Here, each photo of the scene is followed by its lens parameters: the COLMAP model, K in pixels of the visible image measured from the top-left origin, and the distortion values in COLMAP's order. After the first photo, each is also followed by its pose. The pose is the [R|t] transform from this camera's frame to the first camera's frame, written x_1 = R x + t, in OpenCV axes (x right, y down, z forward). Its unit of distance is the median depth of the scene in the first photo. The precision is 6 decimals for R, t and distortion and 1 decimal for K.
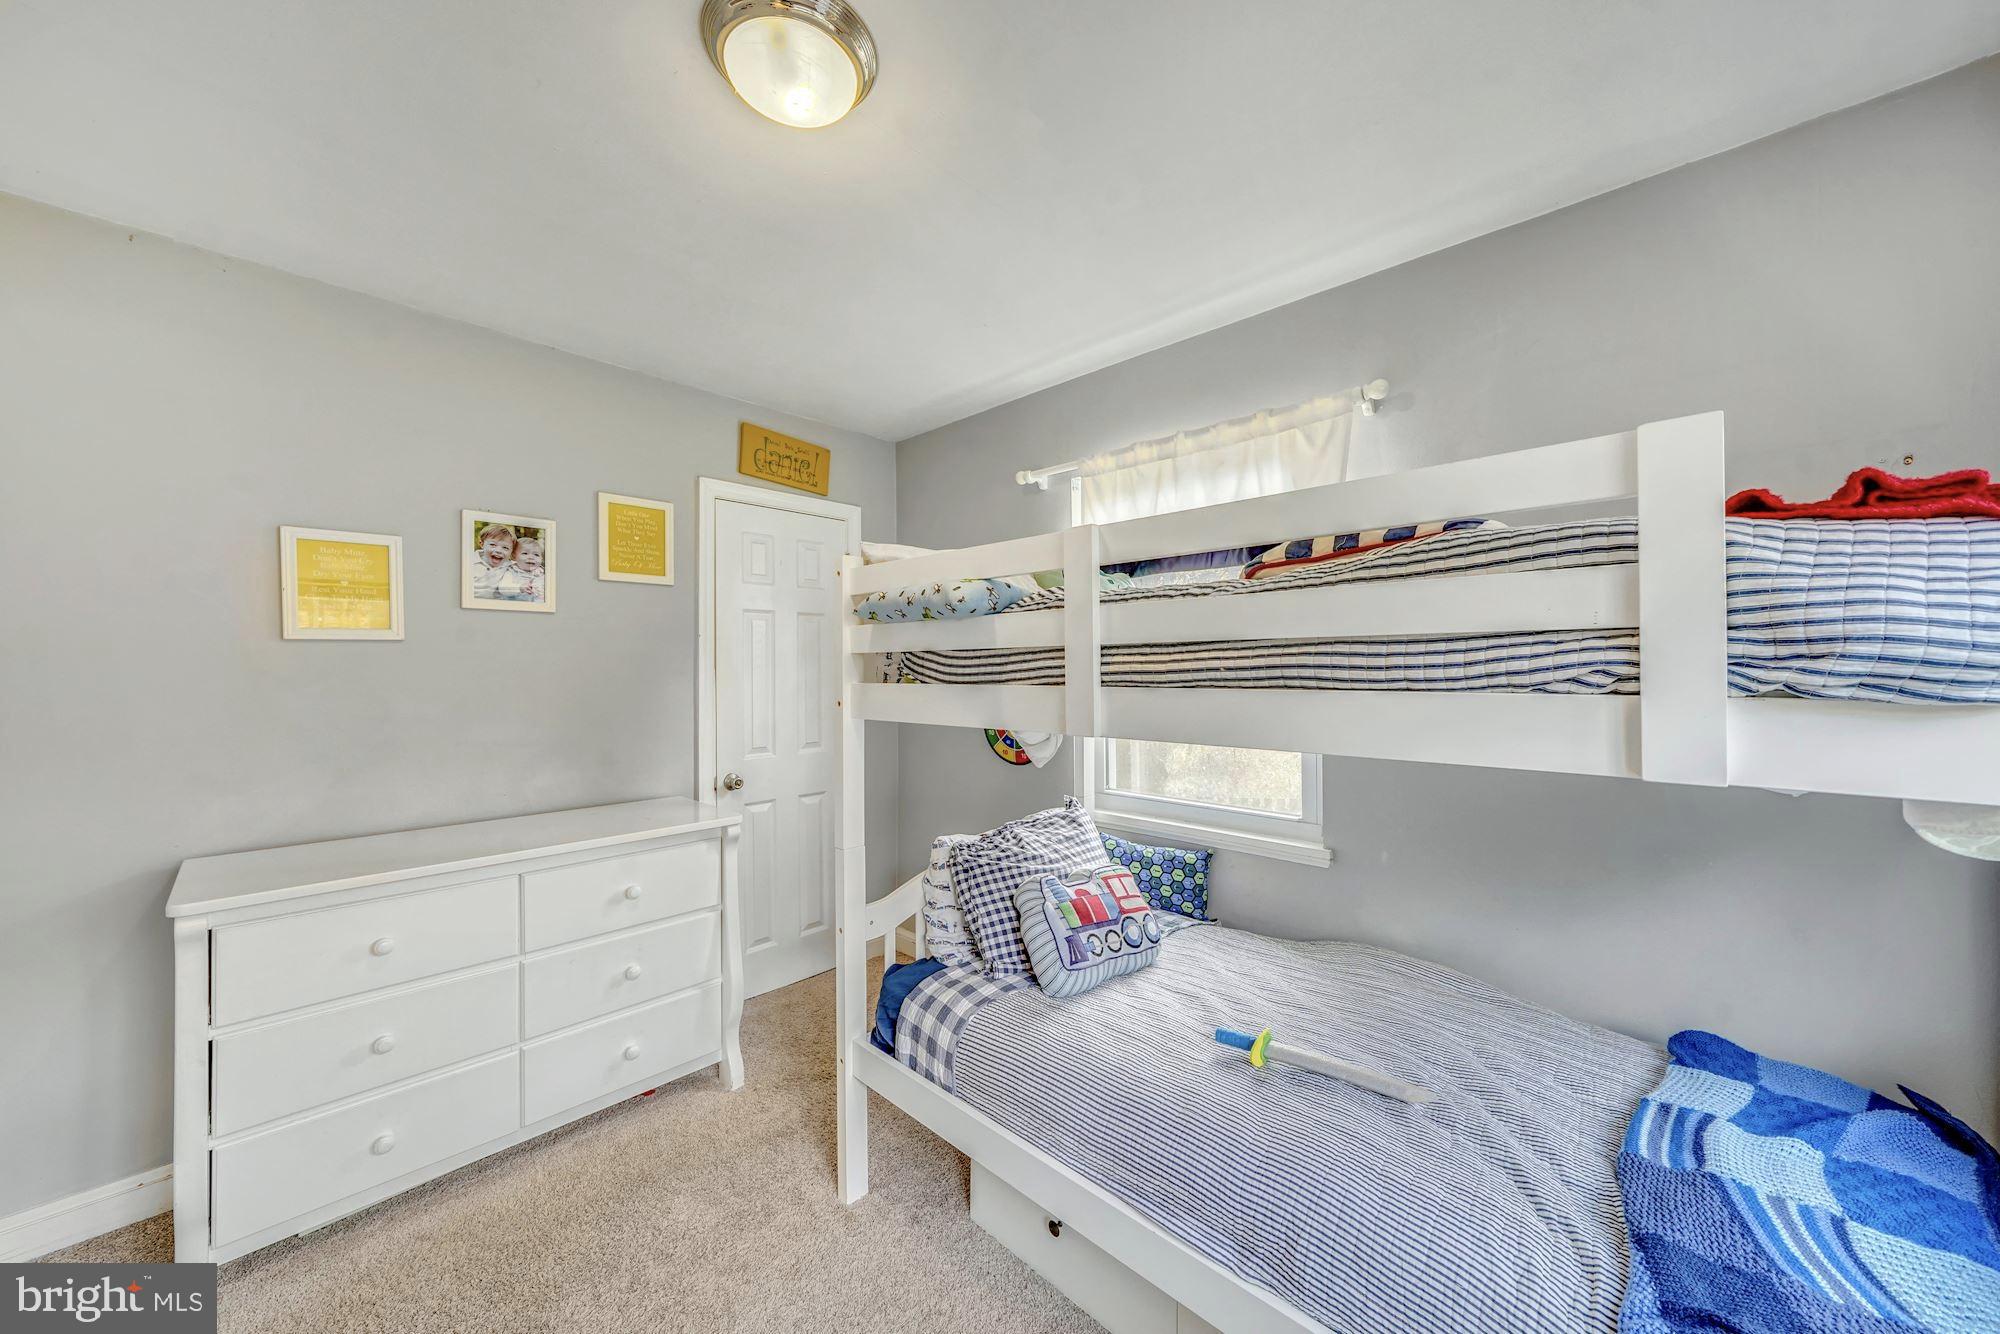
lens RADIAL K [[715.9, 0, 995.2], [0, 715.9, 662.2], [0, 0, 1]] dist [0.001578, -0.000013]
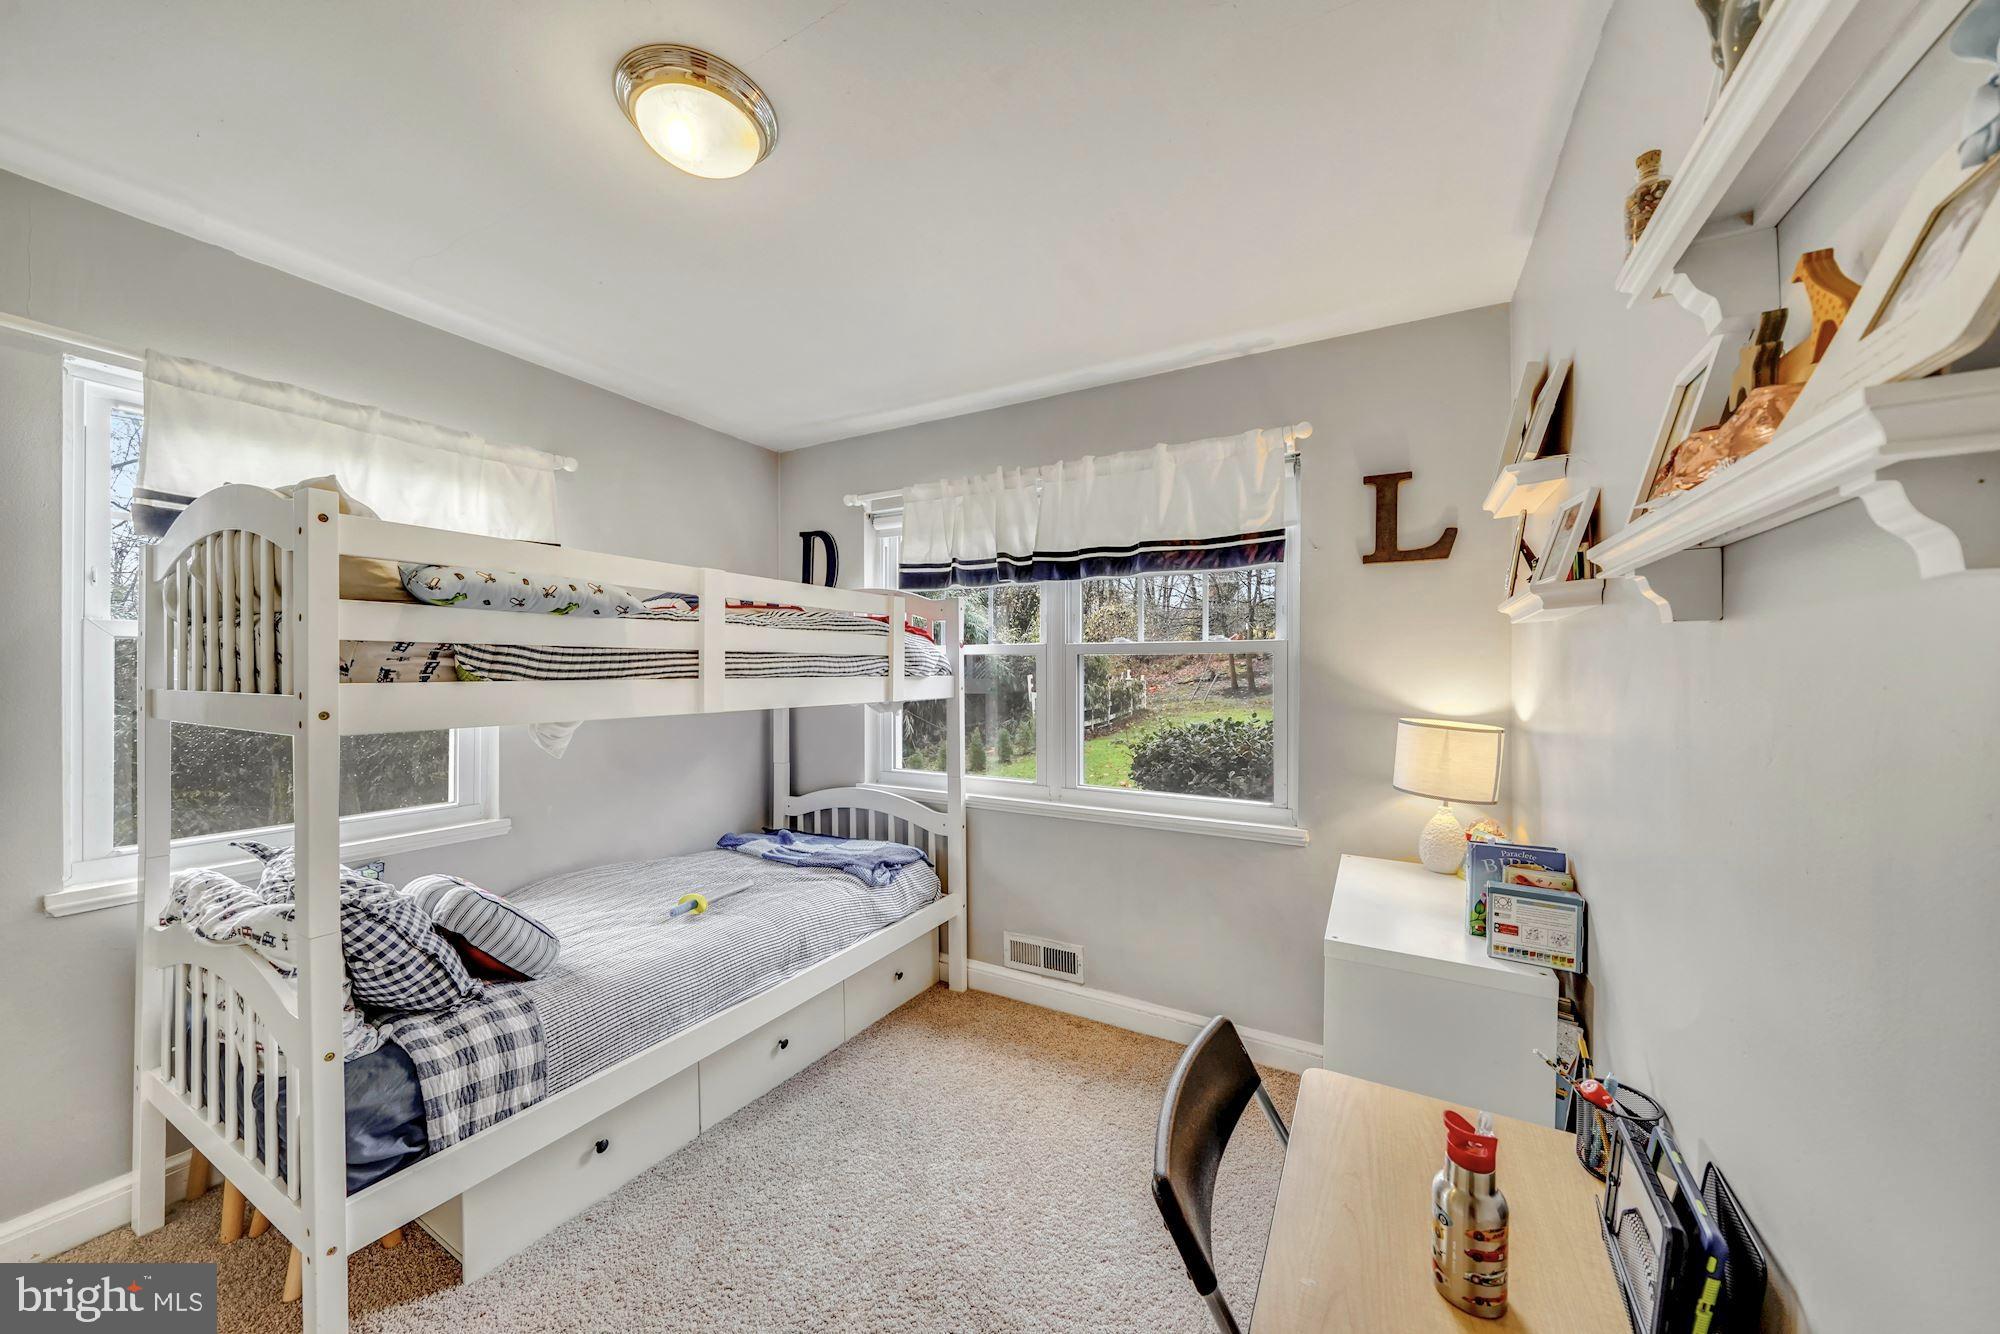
lens RADIAL K [[715.9, 0, 997.2], [0, 715.9, 671.4], [0, 0, 1]] dist [0.001578, -0.000013]
pose [[-0.260315, 0.005489, 0.965508, -1.148507], [-0.006417, 0.999952, -0.007415, 0.021175], [-0.965502, -0.008126, -0.260267, 0.650887]]
